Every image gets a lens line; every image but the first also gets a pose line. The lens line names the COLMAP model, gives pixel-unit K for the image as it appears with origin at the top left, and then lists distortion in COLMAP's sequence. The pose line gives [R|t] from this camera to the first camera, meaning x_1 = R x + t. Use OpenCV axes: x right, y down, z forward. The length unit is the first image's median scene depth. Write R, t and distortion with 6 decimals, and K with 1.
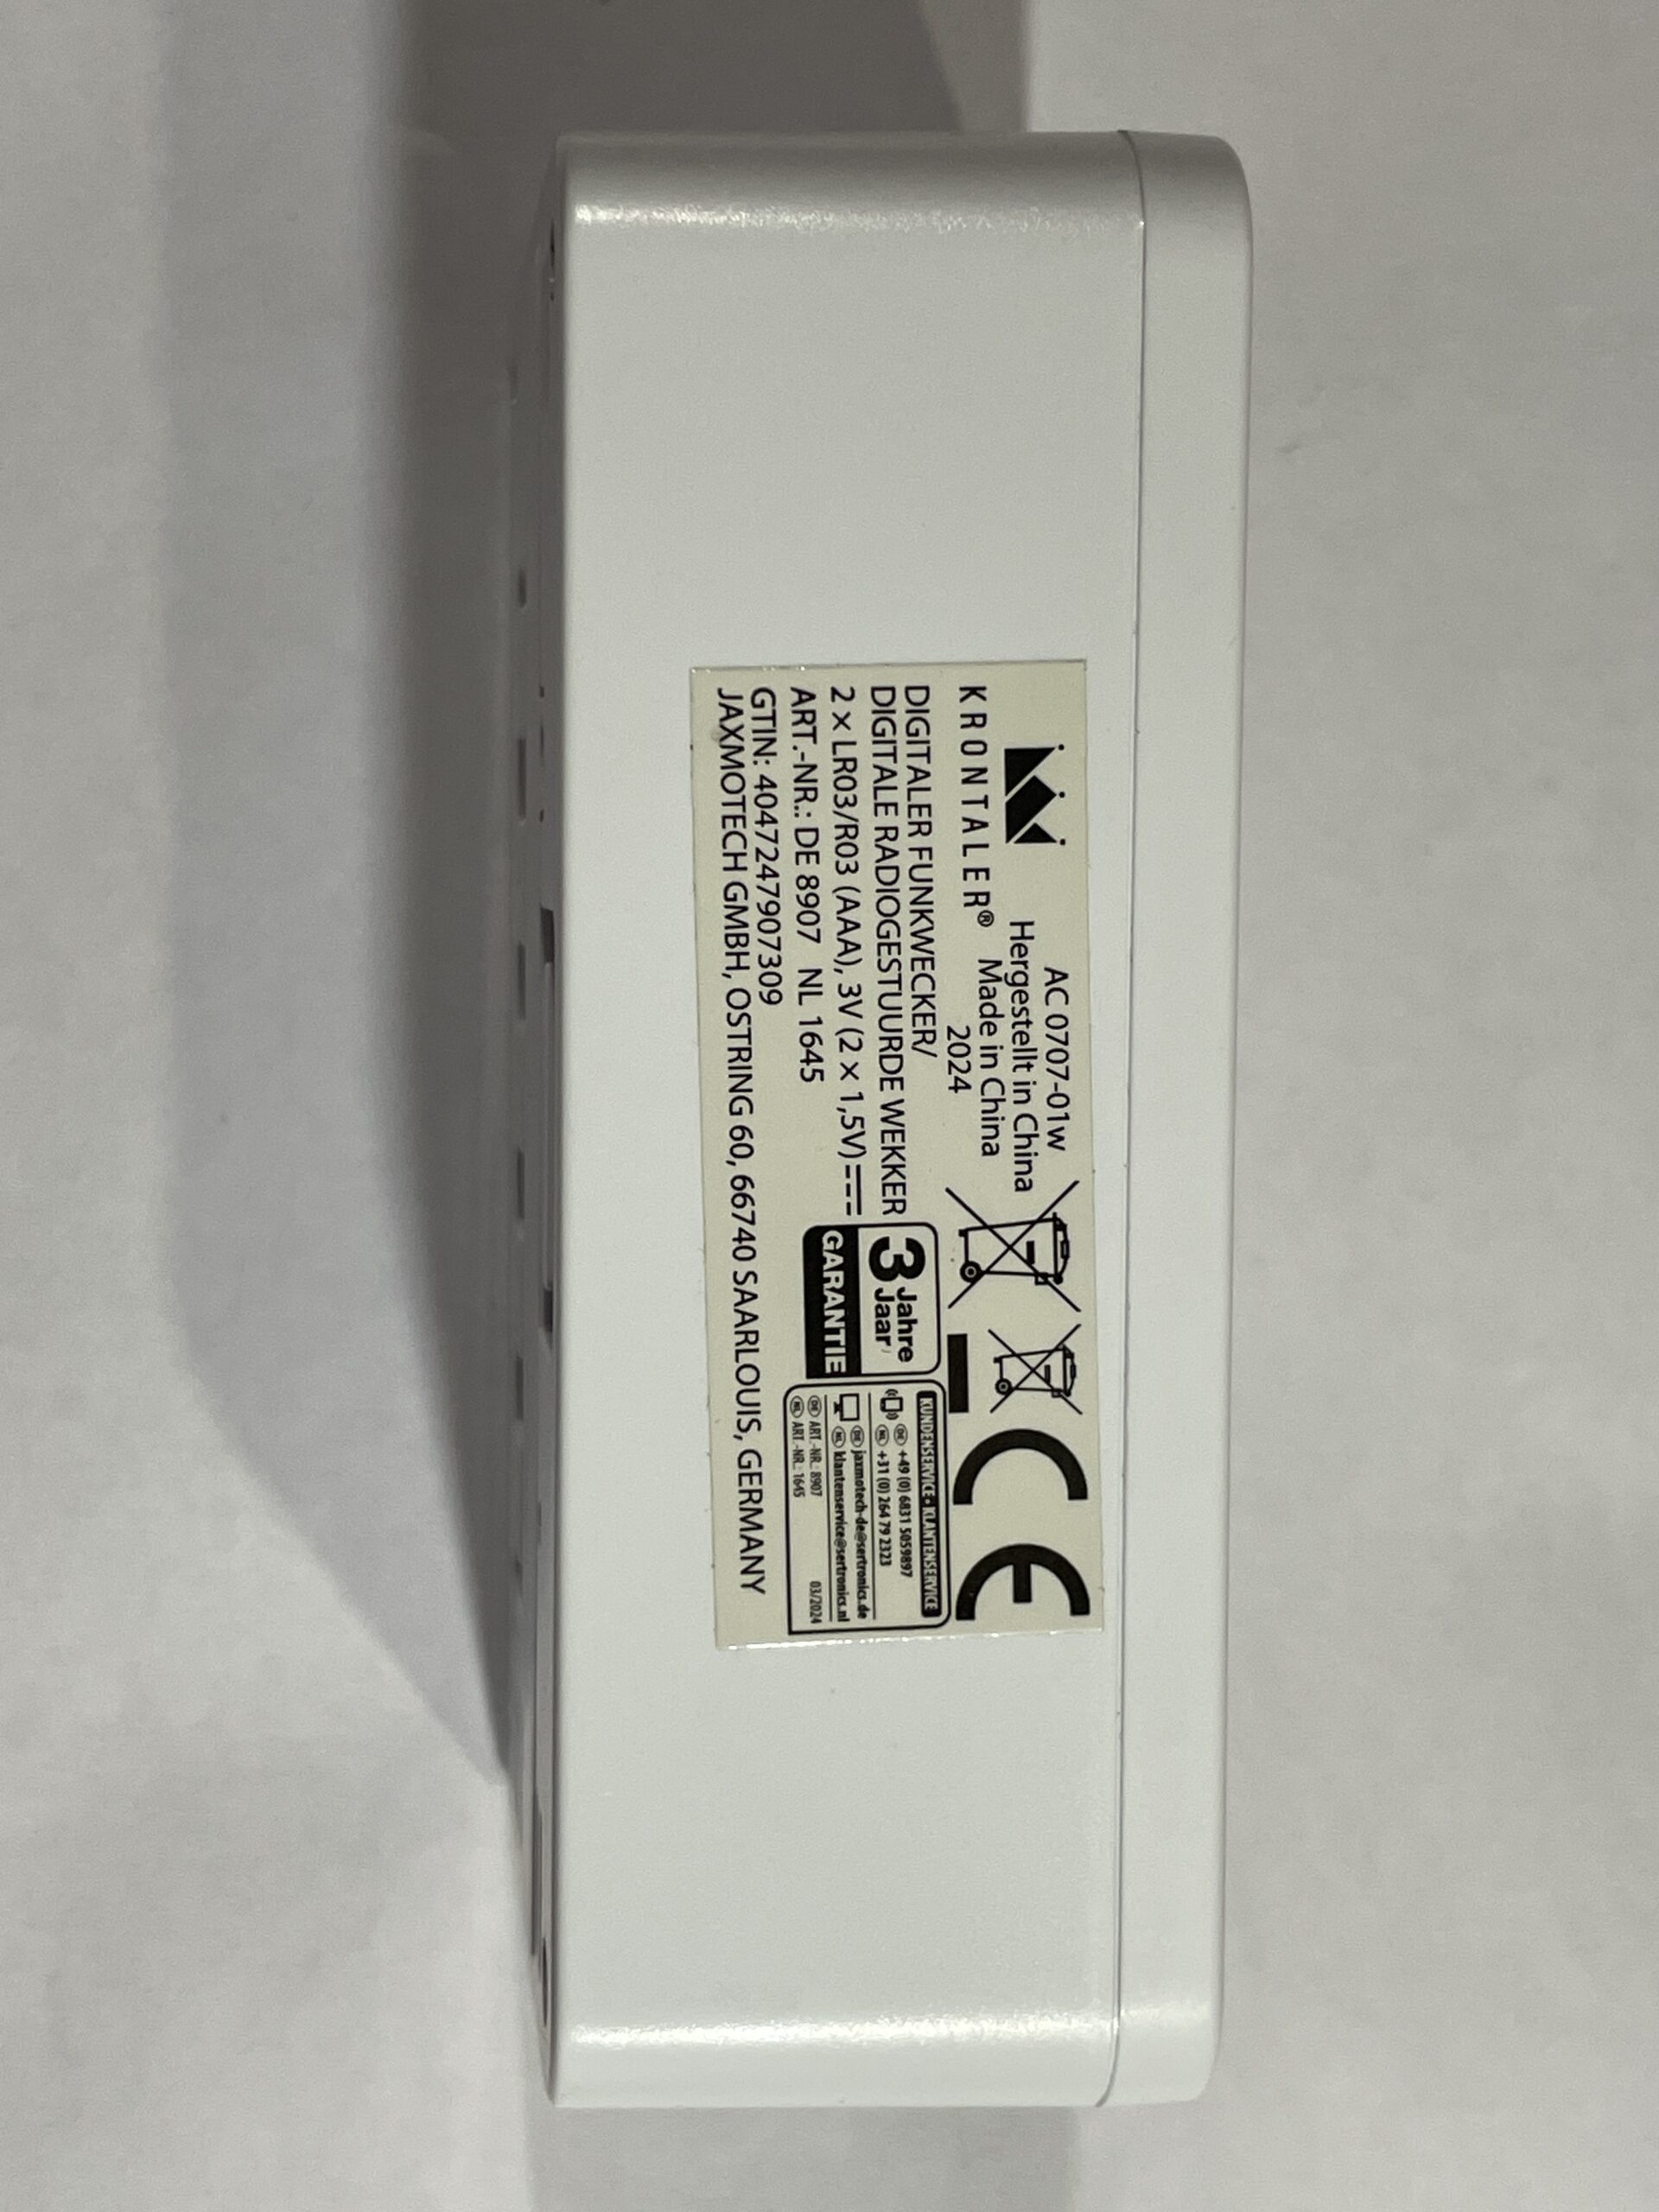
lens RADIAL K [[3489.1, 0, 824.3], [0, 3489.1, 1116.5], [0, 0, 1]] dist [-0.002609, 0.000000]
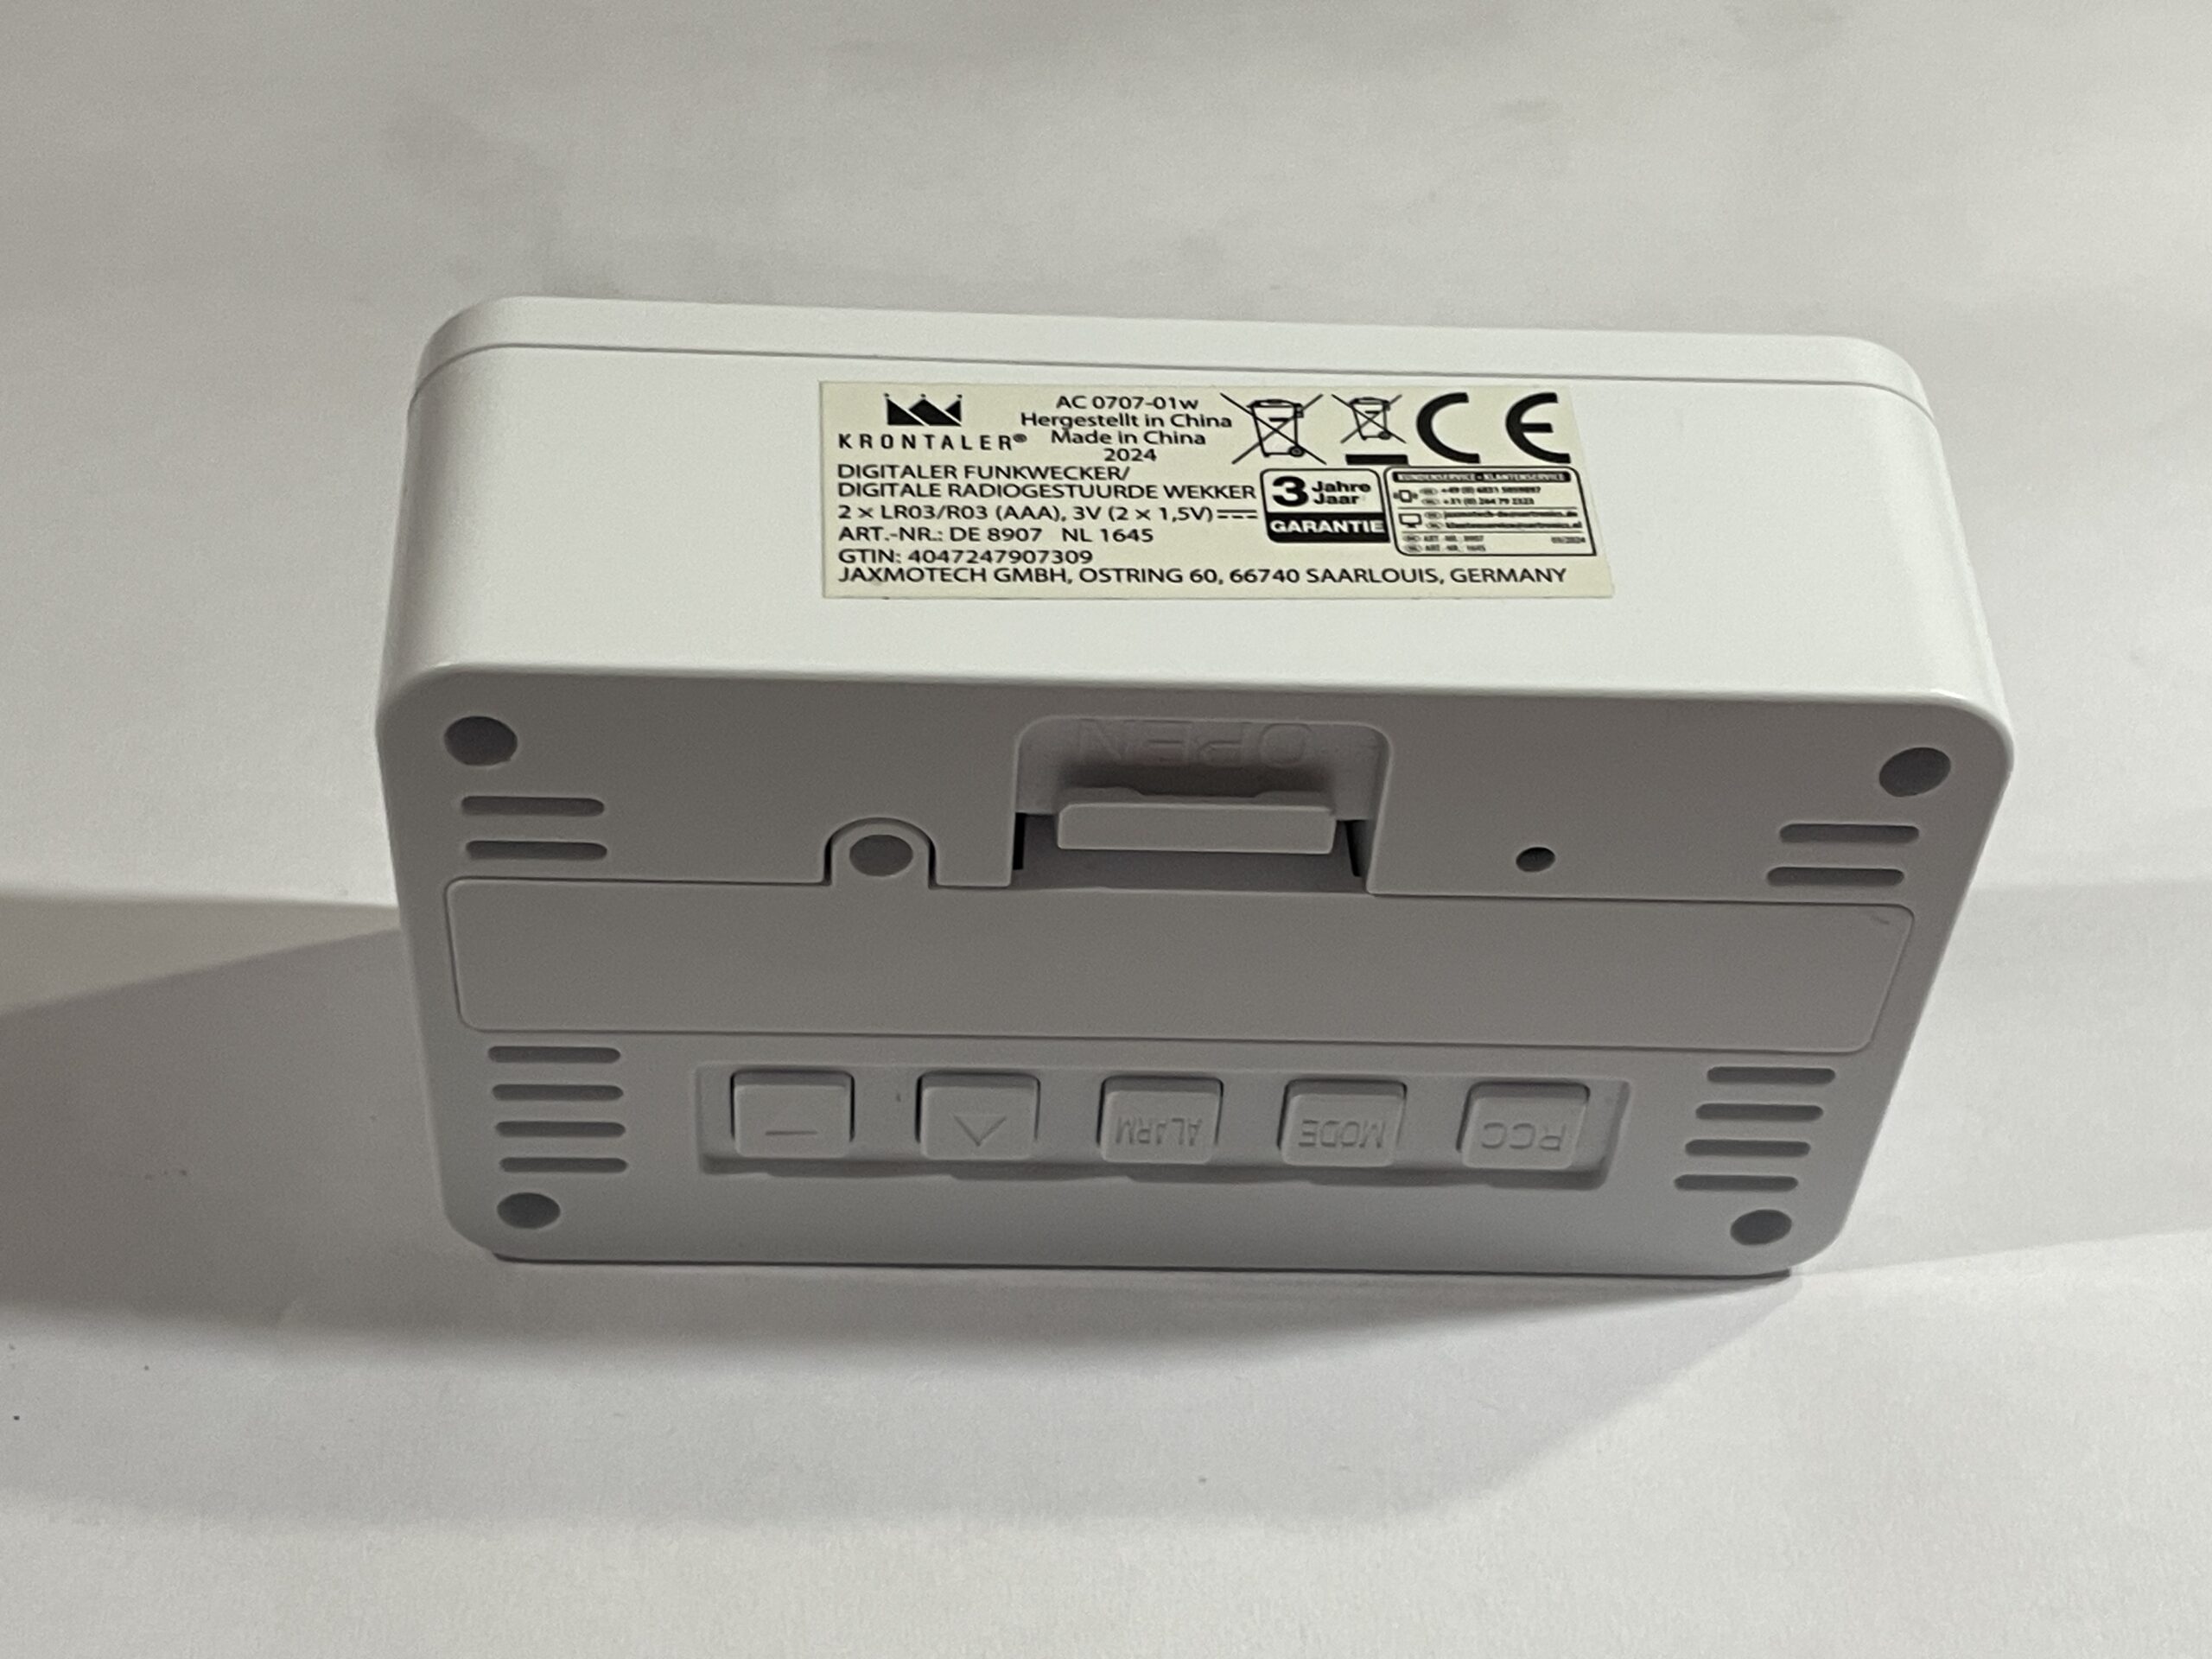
lens RADIAL K [[3489.1, 0, 1114.8], [0, 3489.1, 827.2], [0, 0, 1]] dist [-0.002609, 0.000000]
pose [[-0.032944, -0.812054, 0.582652, -0.814731], [0.999399, -0.033078, 0.010406, -0.039855], [0.010823, 0.582645, 0.812655, 0.042770]]
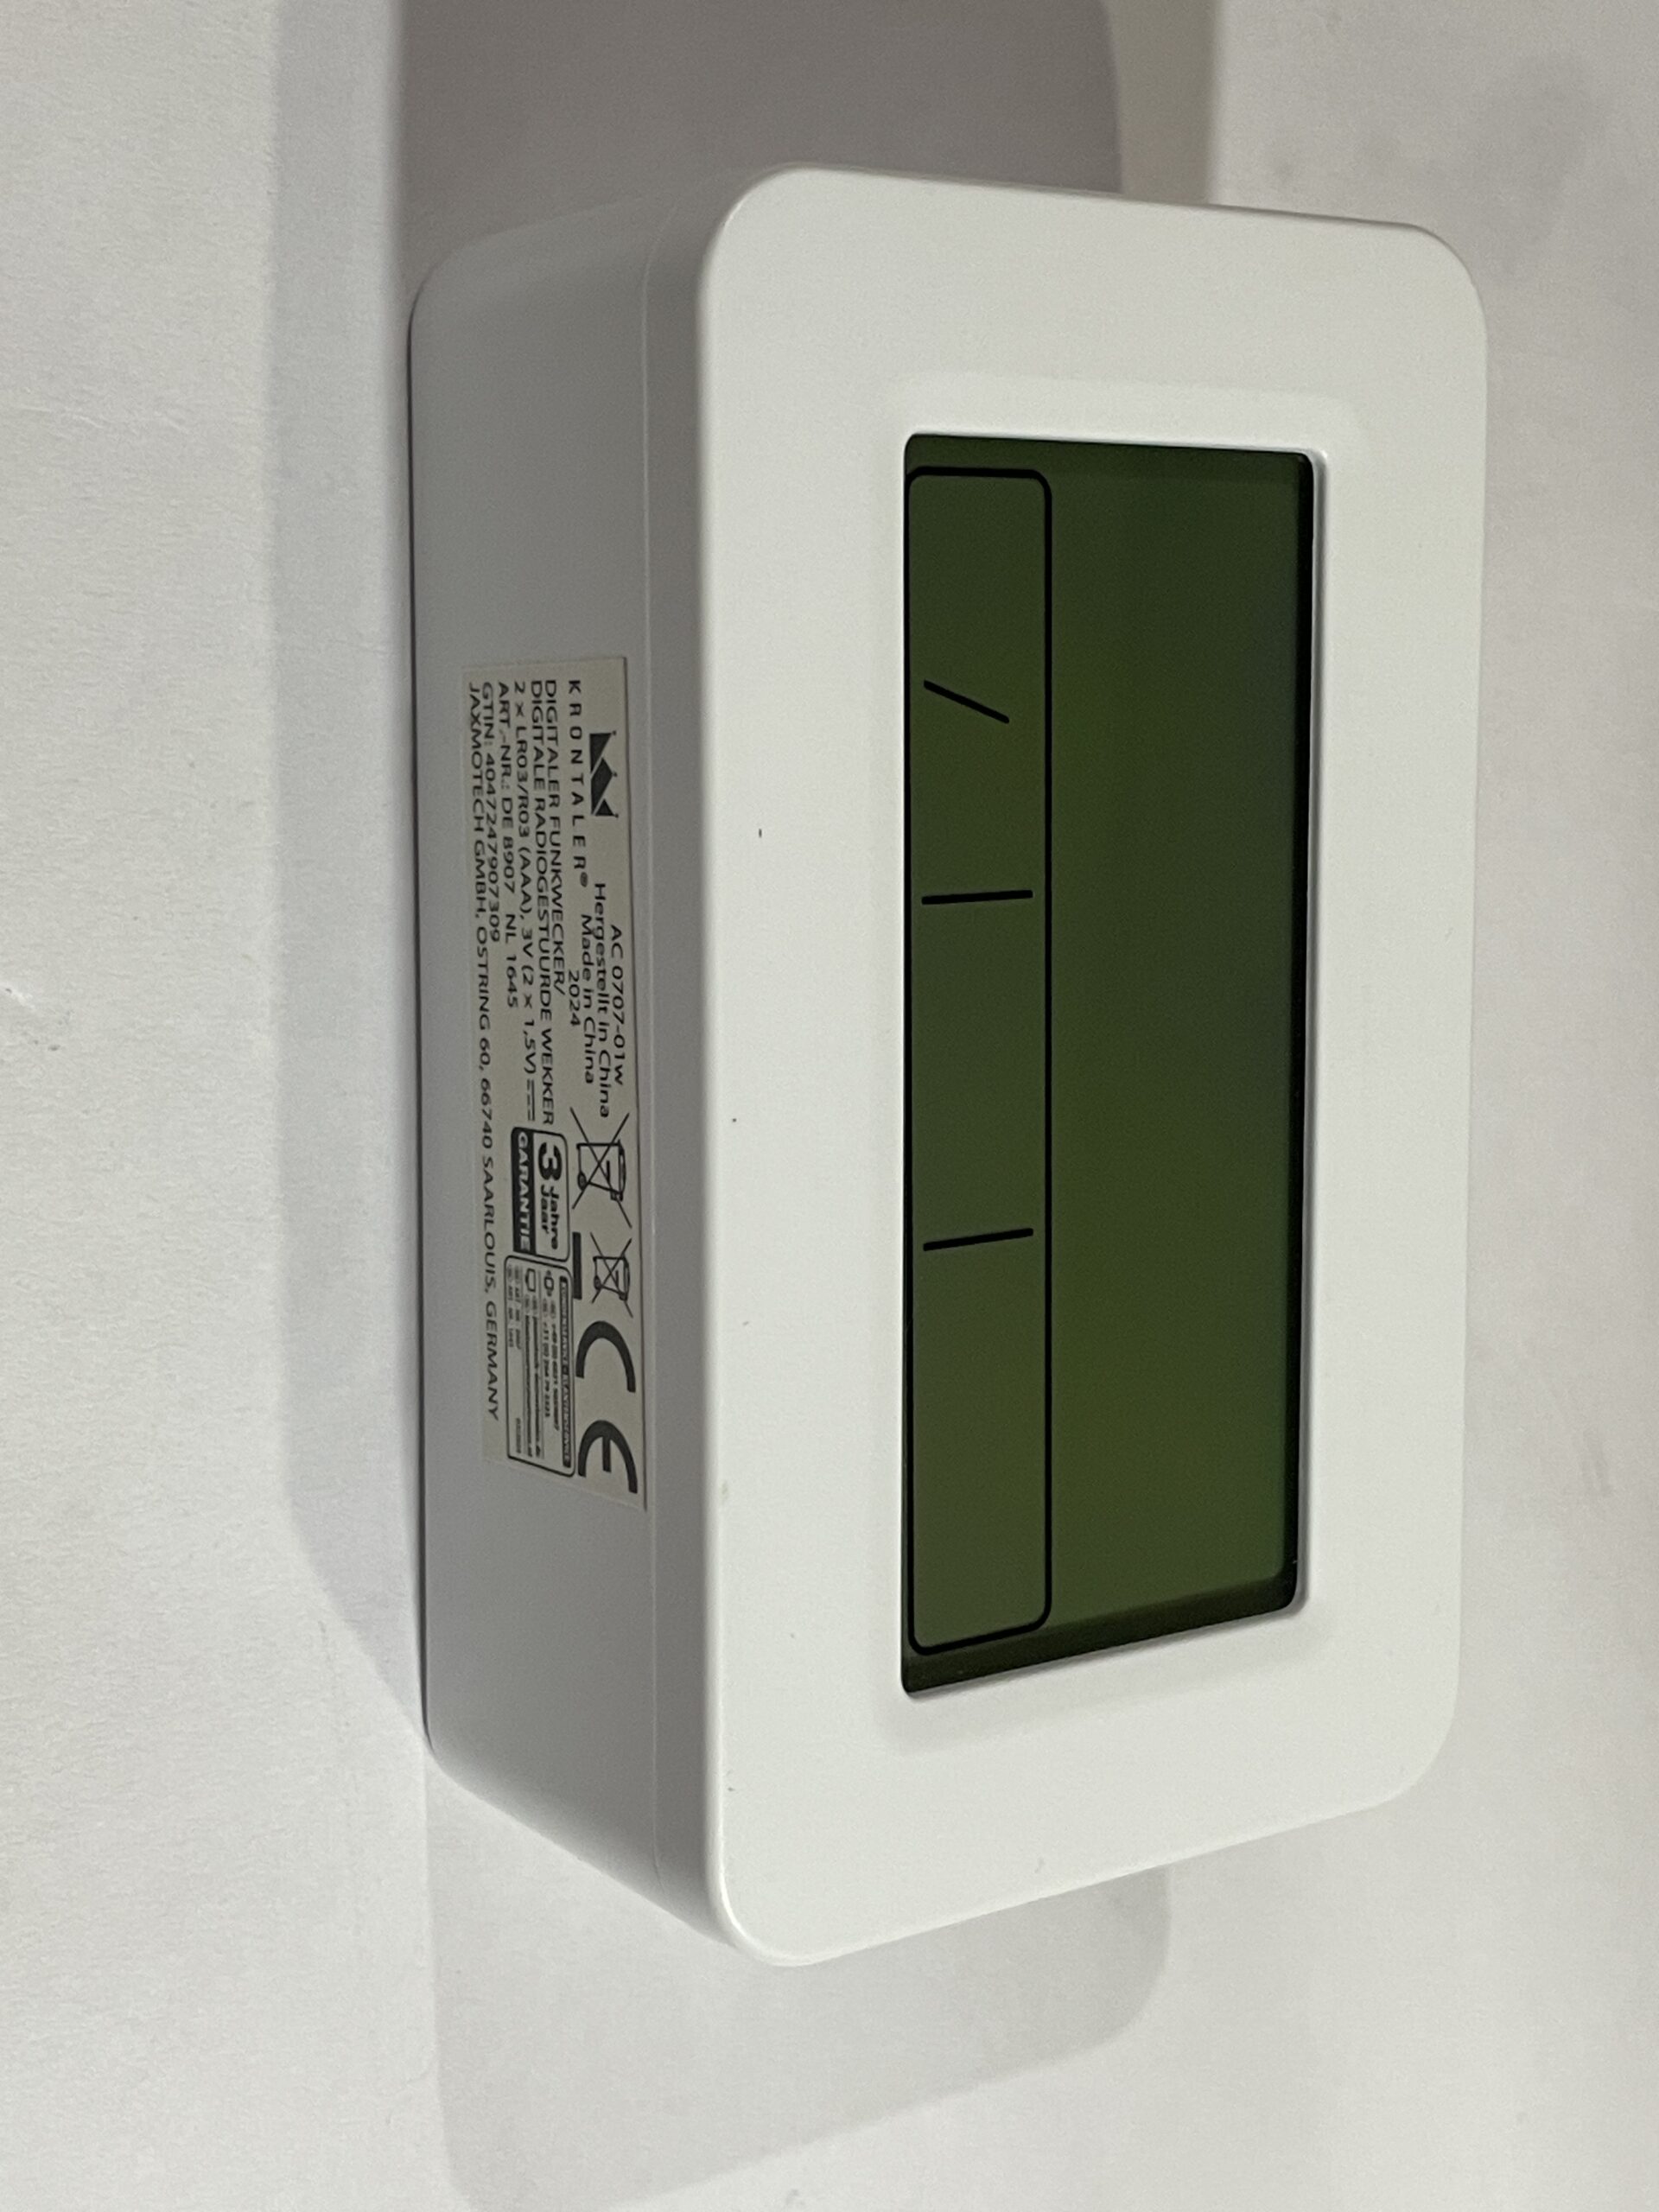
lens RADIAL K [[3489.1, 0, 830.7], [0, 3489.1, 1086.8], [0, 0, 1]] dist [-0.002609, 0.000000]
pose [[0.478321, 0.099667, -0.872511, 1.104092], [-0.065350, 0.994824, 0.077814, -0.083620], [0.875750, 0.019799, 0.482358, 0.511123]]
